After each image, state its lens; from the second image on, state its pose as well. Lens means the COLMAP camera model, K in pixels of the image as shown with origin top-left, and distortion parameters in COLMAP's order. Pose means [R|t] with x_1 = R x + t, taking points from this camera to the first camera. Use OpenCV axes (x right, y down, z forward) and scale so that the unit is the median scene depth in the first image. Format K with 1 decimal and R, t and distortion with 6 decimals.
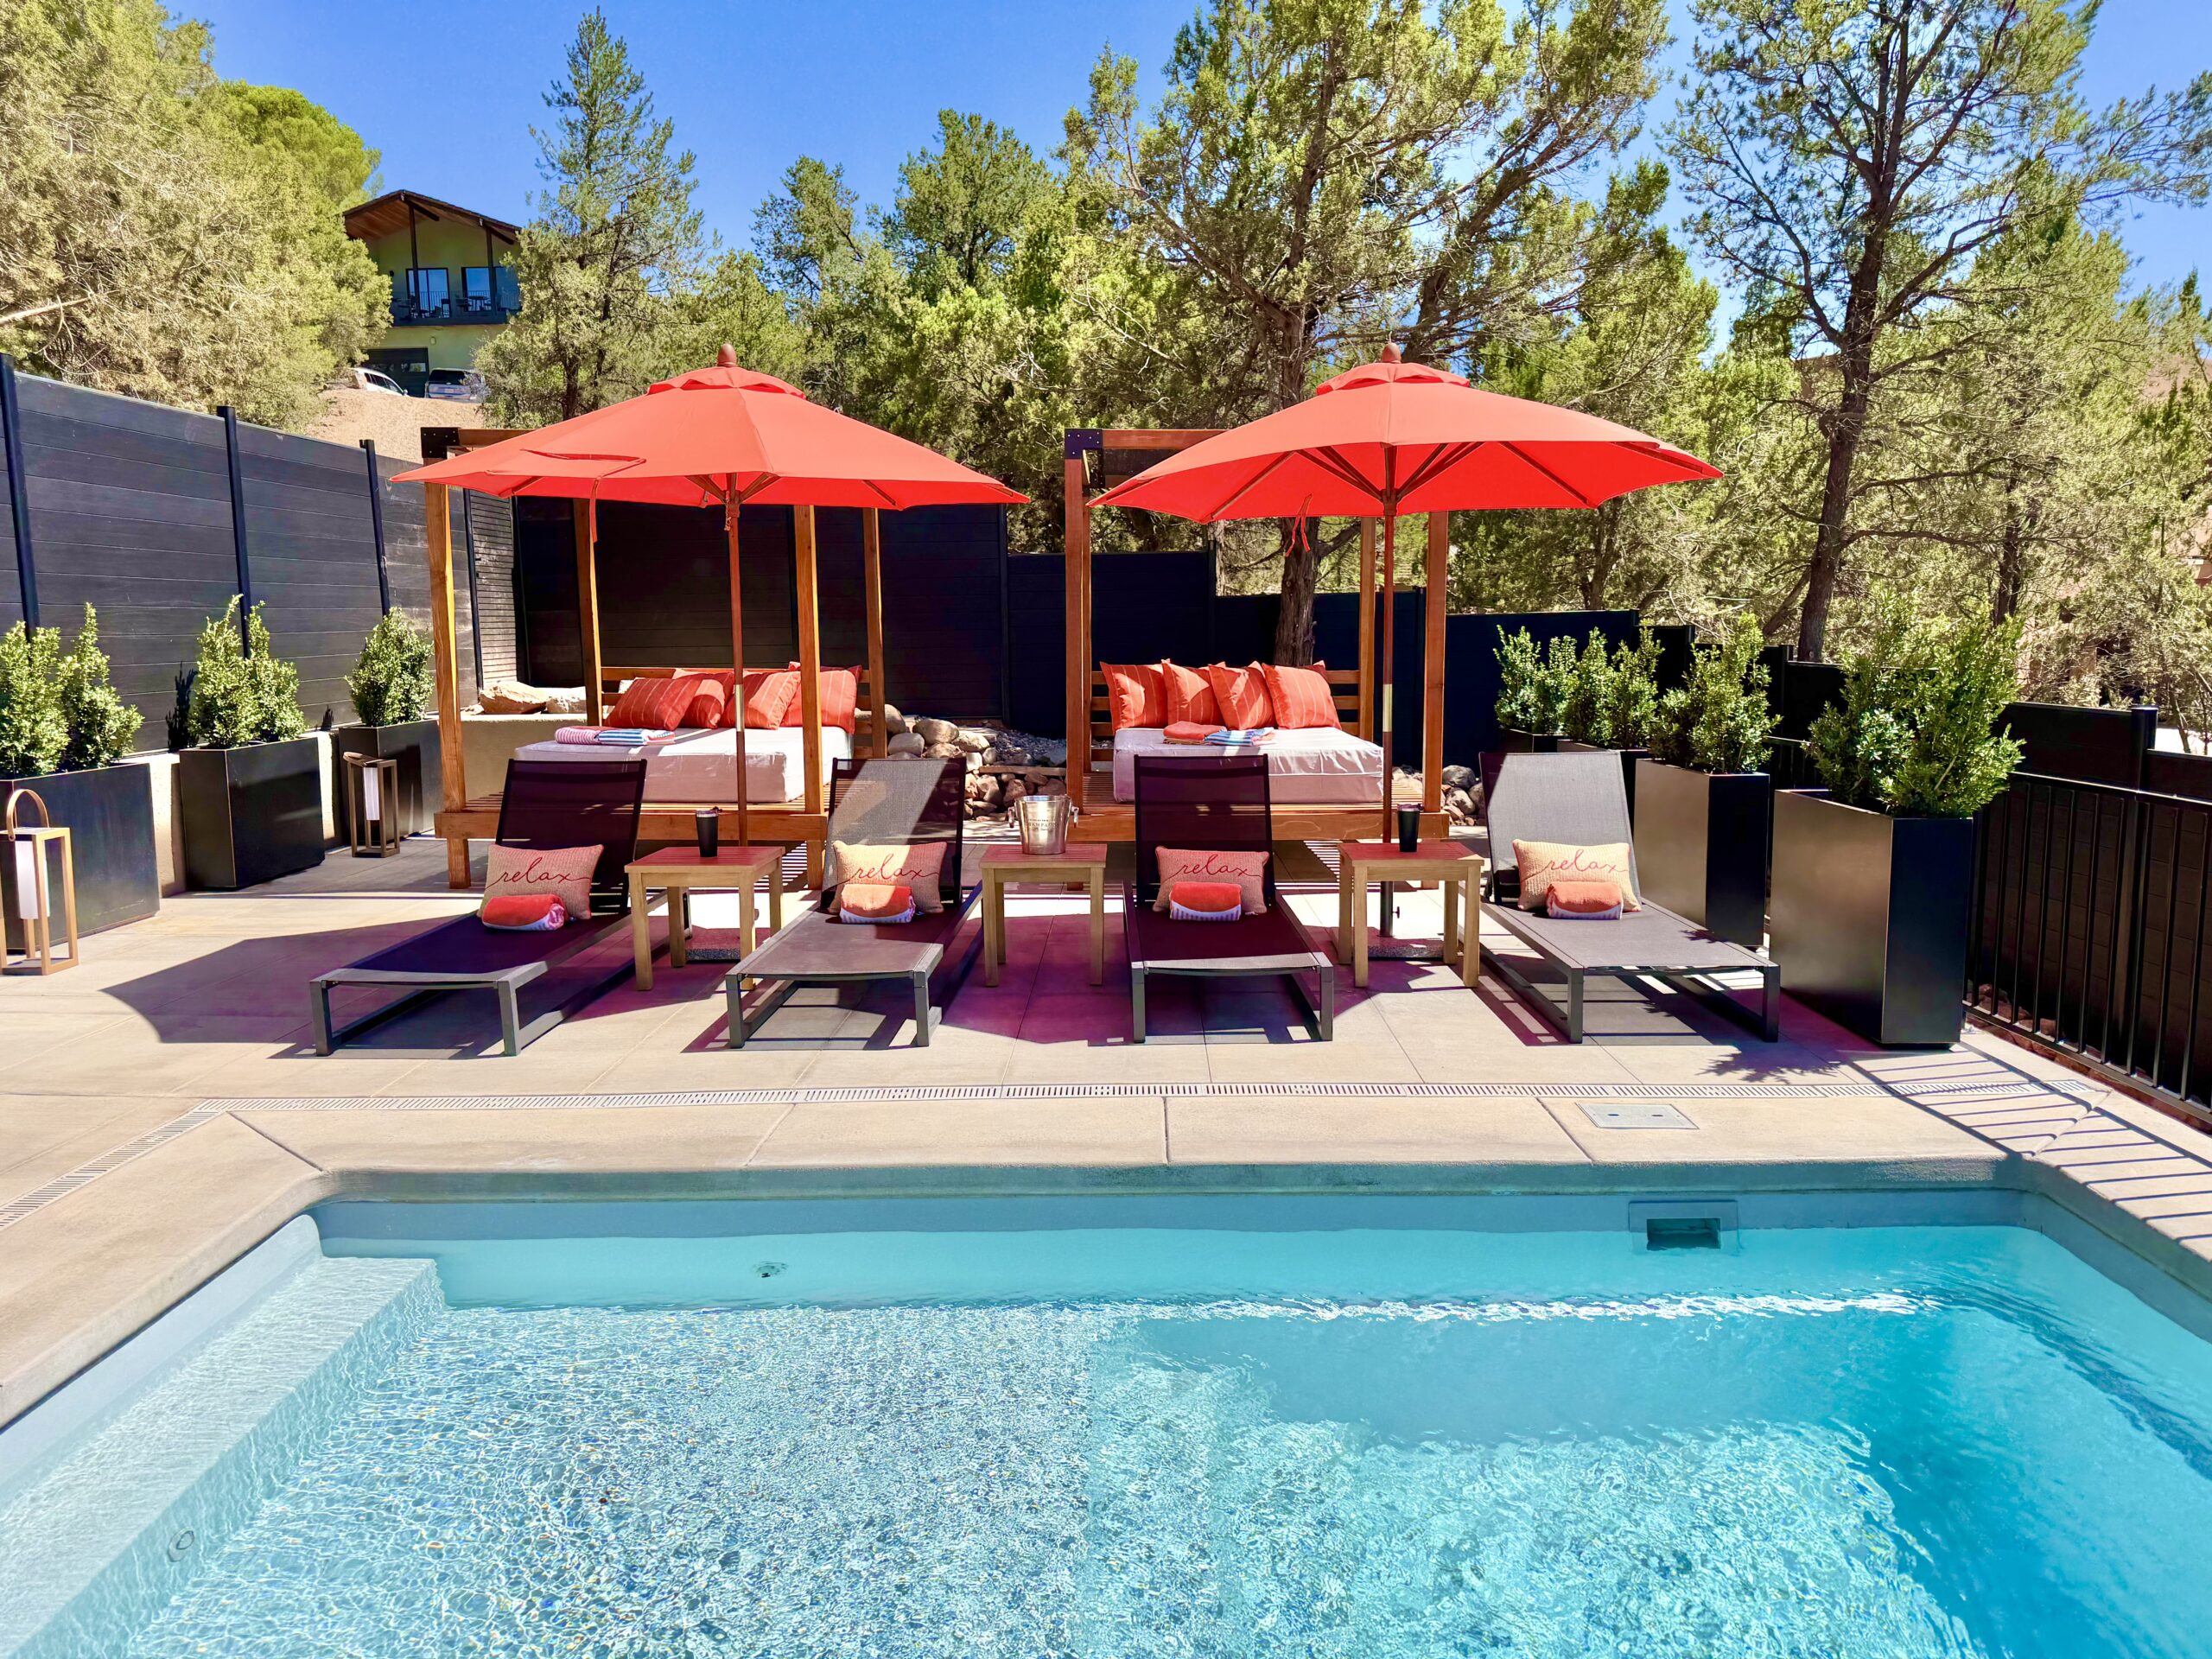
lens RADIAL K [[1571.1, 0, 1107.4], [0, 1571.1, 828.1], [0, 0, 1]] dist [0.037108, -0.010604]
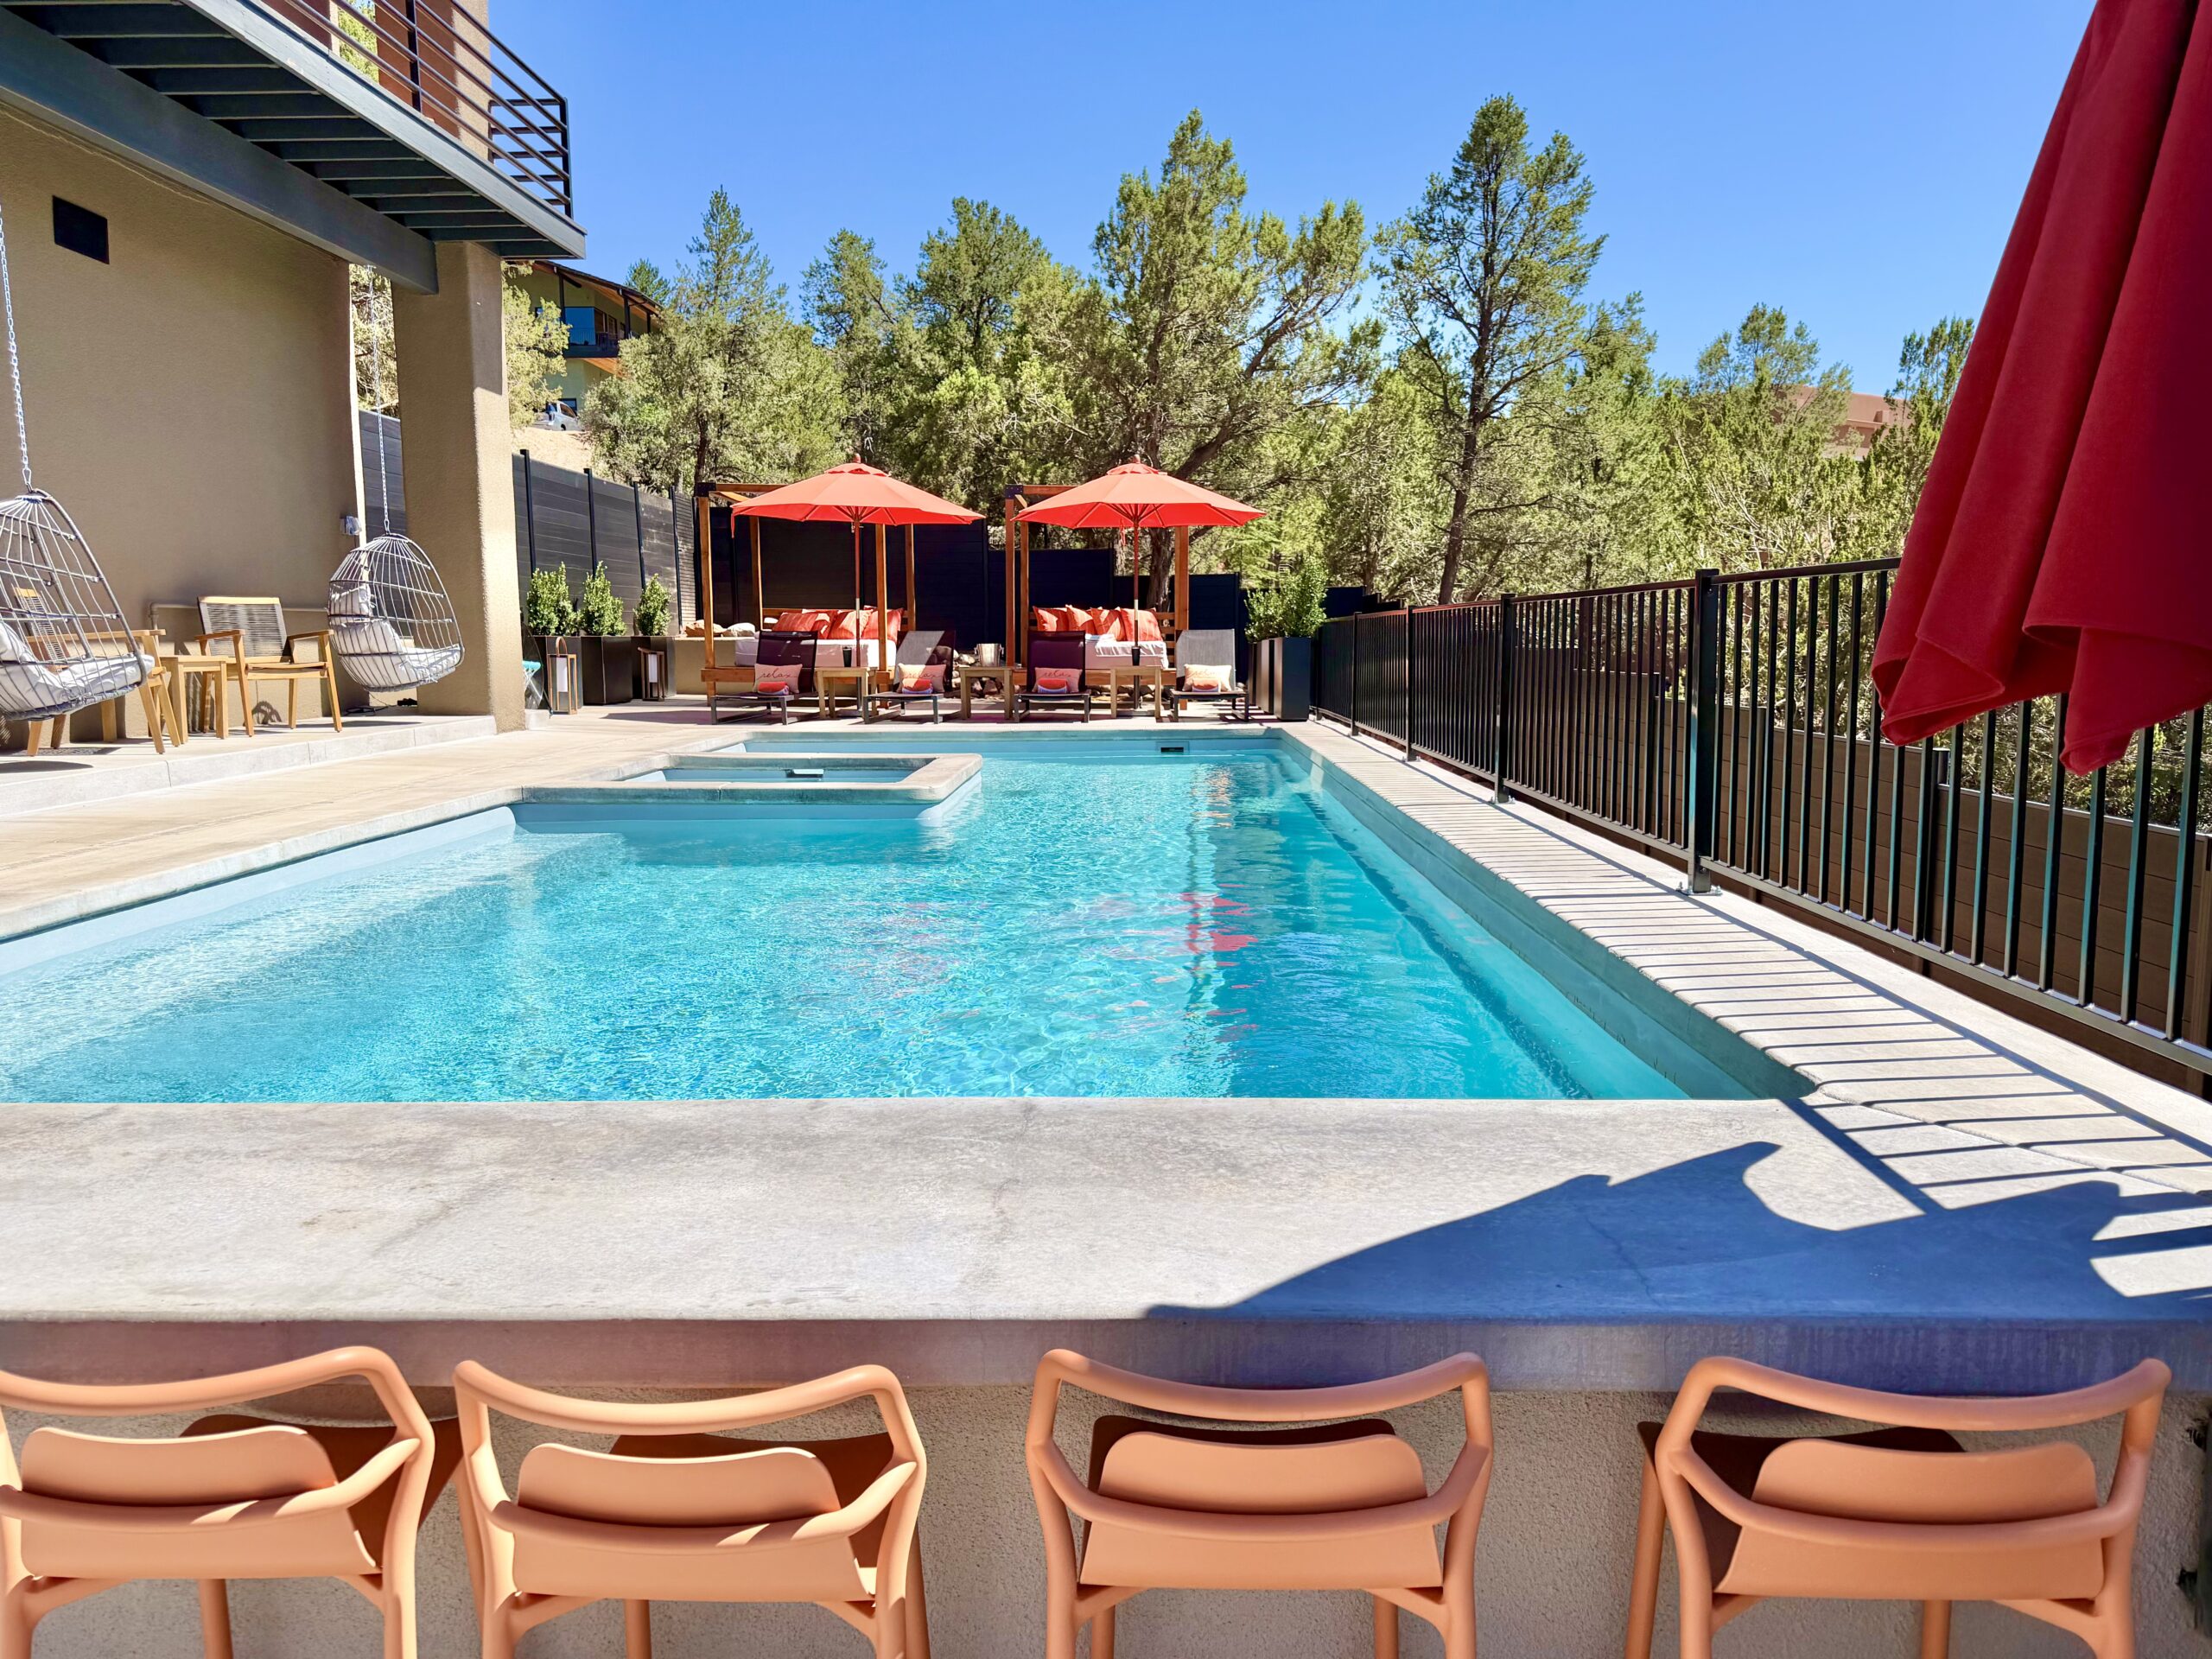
lens RADIAL K [[1571.1, 0, 1110.5], [0, 1571.1, 822.2], [0, 0, 1]] dist [0.037108, -0.010604]
pose [[0.999964, 0.004549, -0.007094, 0.056921], [-0.004623, 0.999934, -0.010550, 0.094853], [0.007045, 0.010583, 0.999919, -0.473524]]
